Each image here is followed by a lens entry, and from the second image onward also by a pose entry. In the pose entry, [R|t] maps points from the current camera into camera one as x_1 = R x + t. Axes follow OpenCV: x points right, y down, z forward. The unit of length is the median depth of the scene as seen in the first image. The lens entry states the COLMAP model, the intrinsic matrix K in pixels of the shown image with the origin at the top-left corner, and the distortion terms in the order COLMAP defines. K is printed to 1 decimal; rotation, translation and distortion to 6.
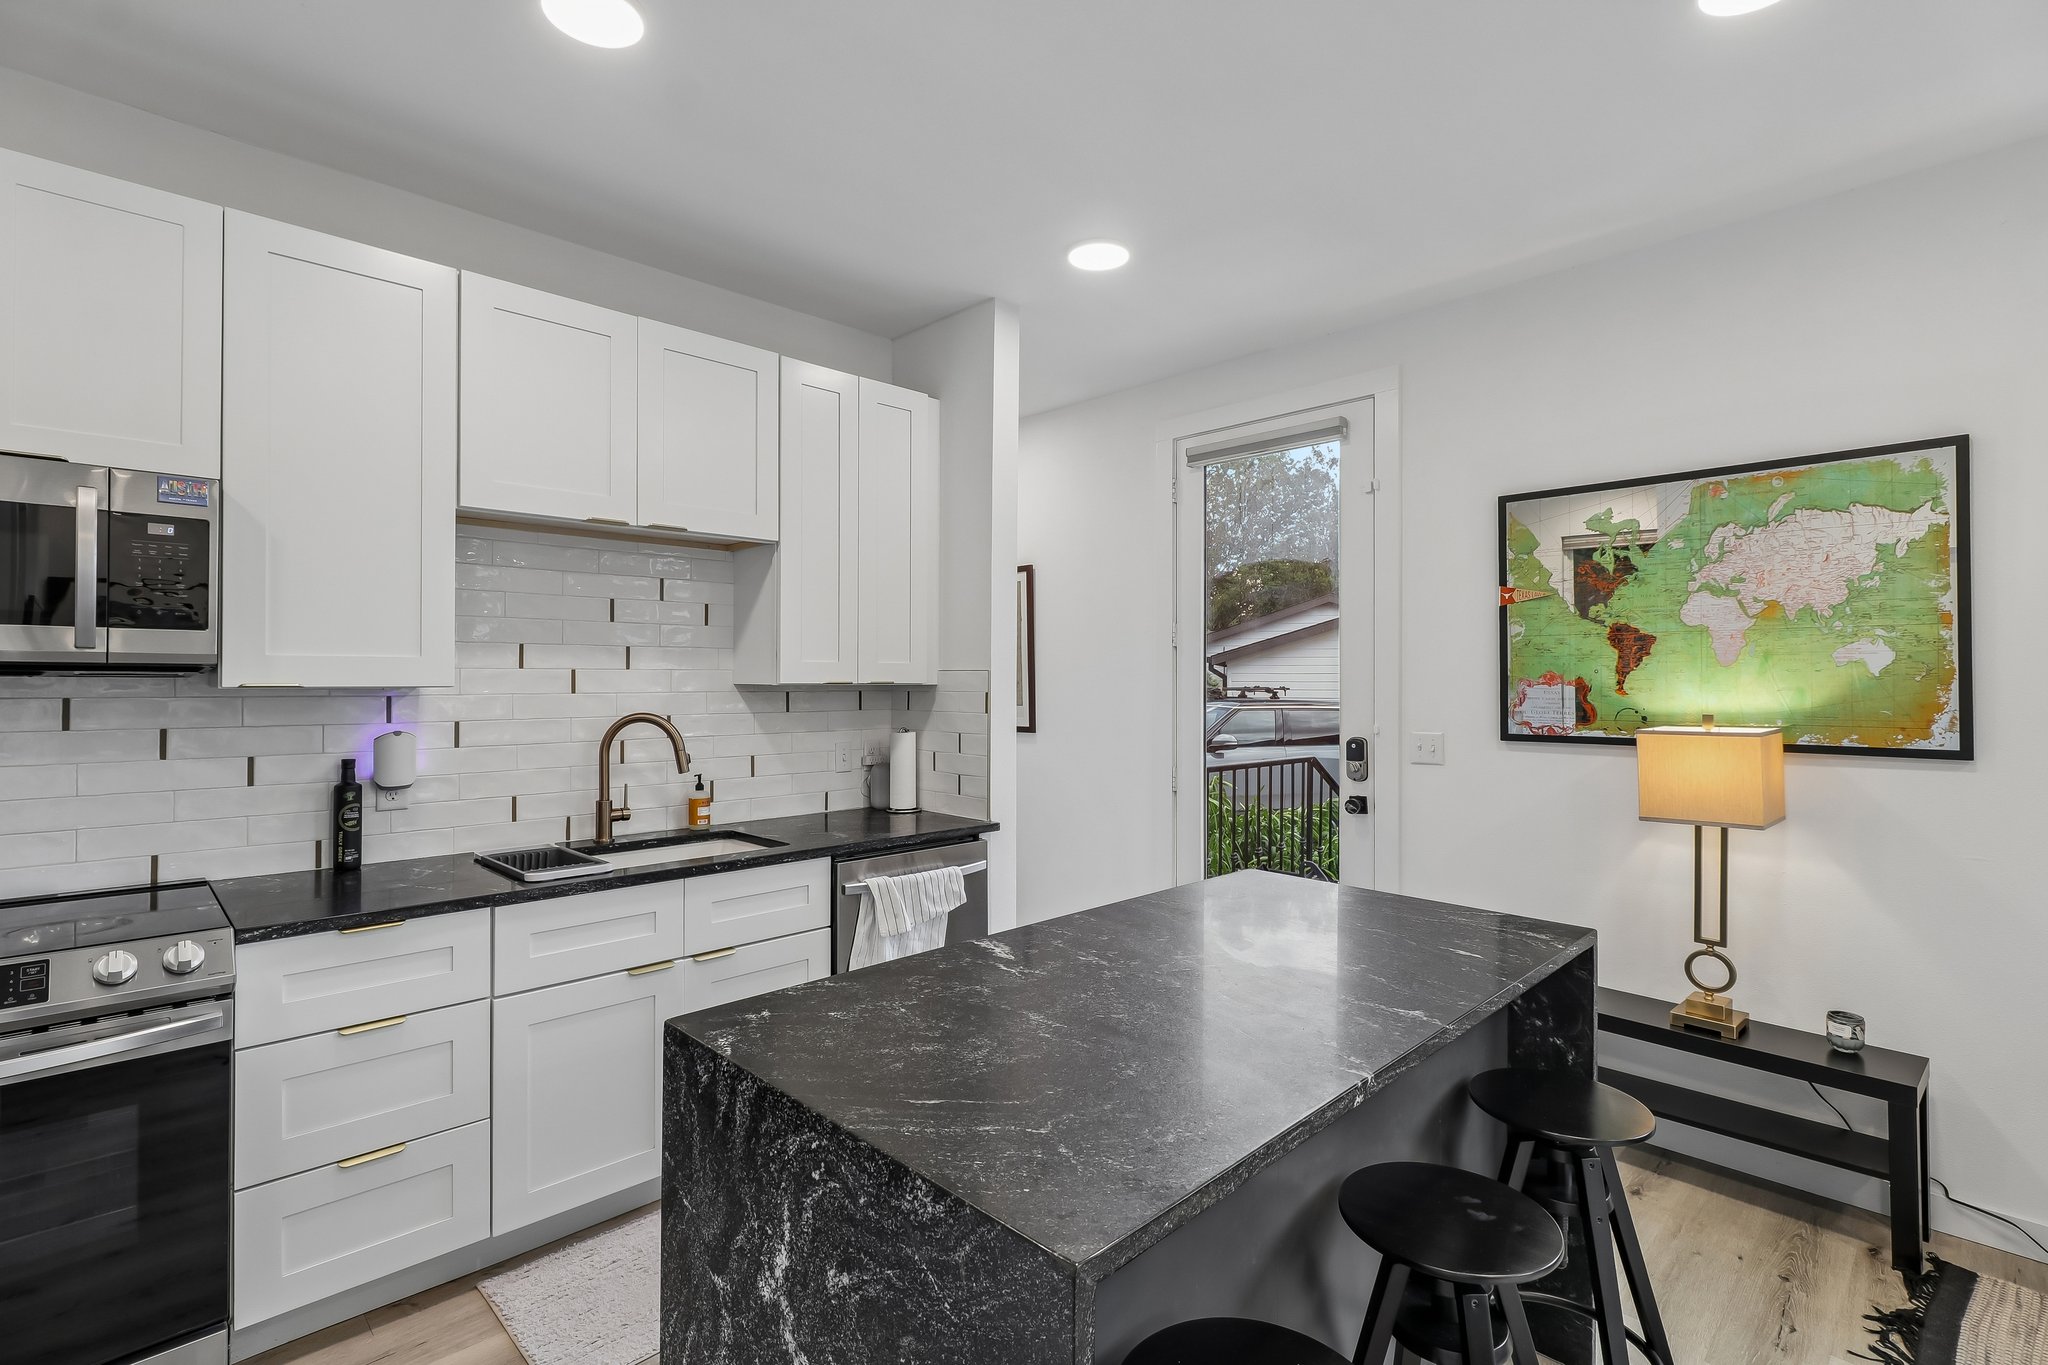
lens RADIAL K [[946.2, 0, 1021.0], [0, 946.2, 670.8], [0, 0, 1]] dist [-0.002452, -0.001748]
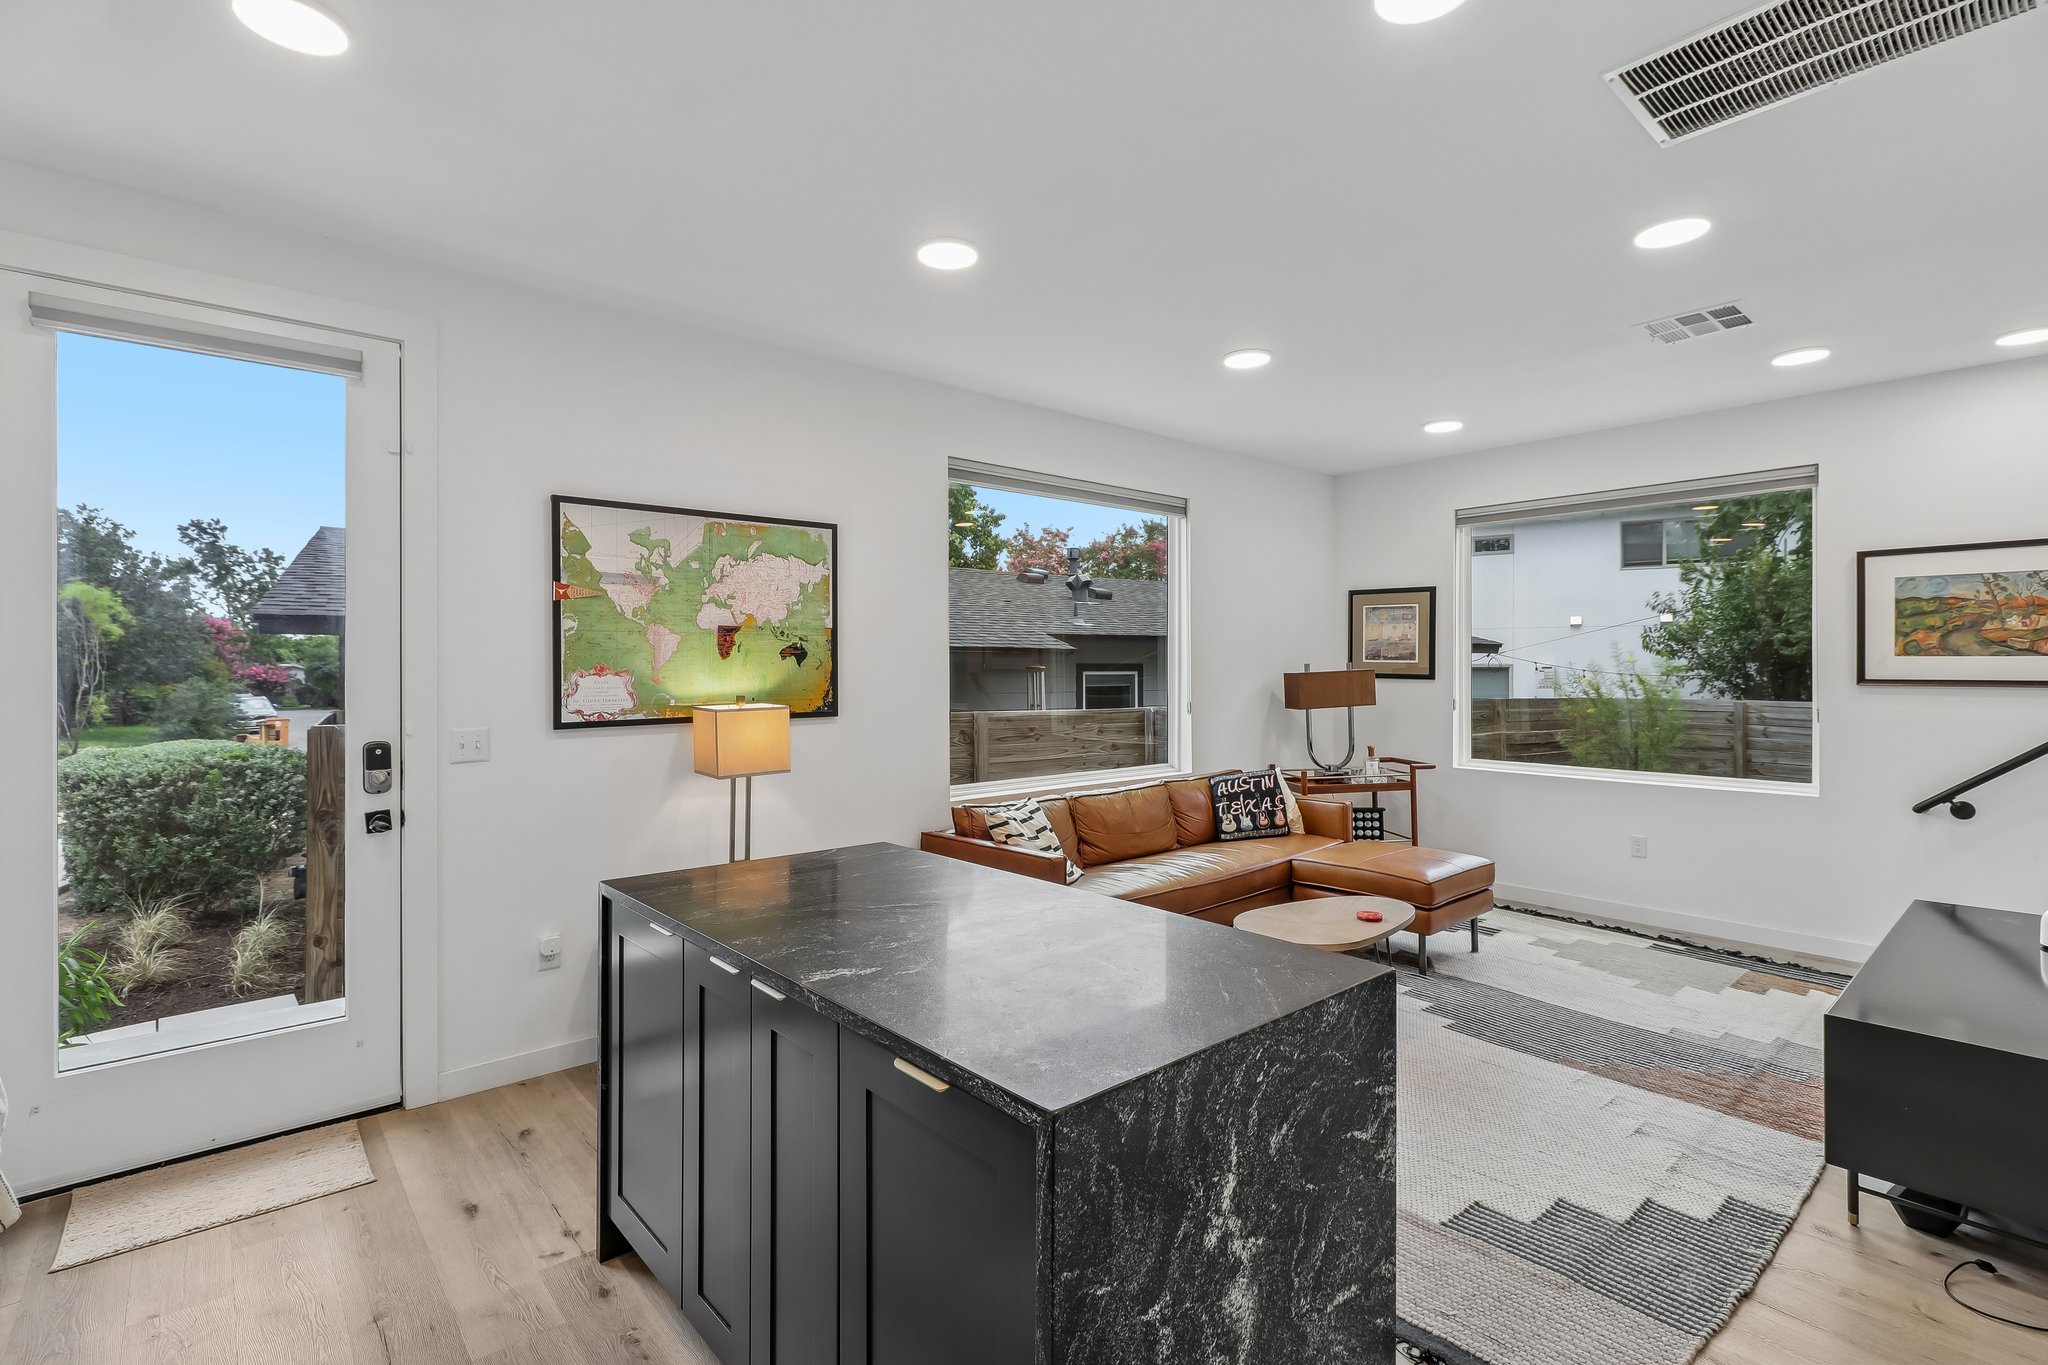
lens RADIAL K [[946.2, 0, 1021.2], [0, 946.2, 668.9], [0, 0, 1]] dist [-0.002452, -0.001748]
pose [[0.058733, -0.004183, 0.998265, -0.585480], [-0.005711, 0.999973, 0.004526, -0.000818], [-0.998257, -0.005967, 0.058708, 0.497517]]
